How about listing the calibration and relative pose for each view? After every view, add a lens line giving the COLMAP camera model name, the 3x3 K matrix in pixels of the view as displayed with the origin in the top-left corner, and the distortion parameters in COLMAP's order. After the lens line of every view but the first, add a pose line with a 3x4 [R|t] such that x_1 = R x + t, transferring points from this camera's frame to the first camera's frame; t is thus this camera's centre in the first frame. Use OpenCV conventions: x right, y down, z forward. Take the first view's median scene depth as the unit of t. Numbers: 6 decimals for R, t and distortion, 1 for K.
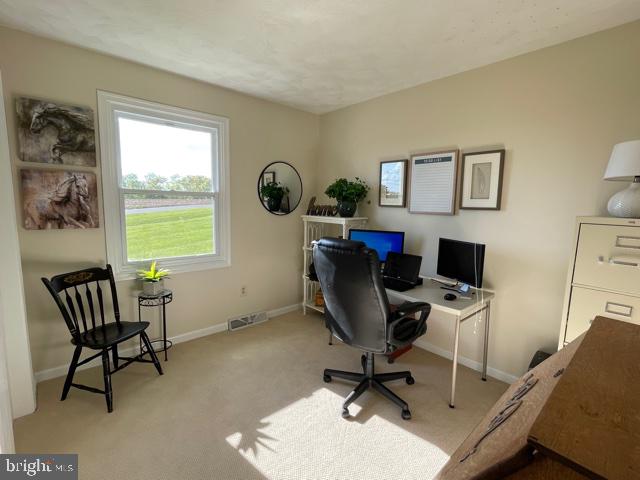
lens RADIAL K [[300.1, 0, 320.2], [0, 300.1, 239.9], [0, 0, 1]] dist [0.002540, -0.000106]
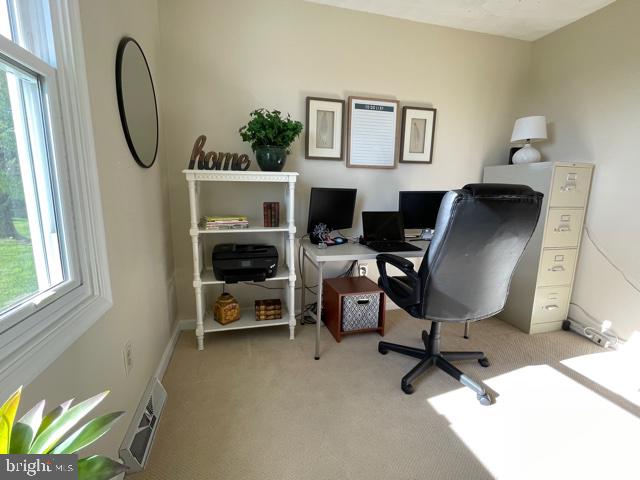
lens RADIAL K [[300.1, 0, 318.6], [0, 300.1, 238.1], [0, 0, 1]] dist [0.002540, -0.000106]
pose [[0.456658, -0.168477, 0.873544, -0.543078], [0.102216, 0.985338, 0.136603, -0.015483], [-0.883751, 0.026909, 0.467184, 0.705111]]
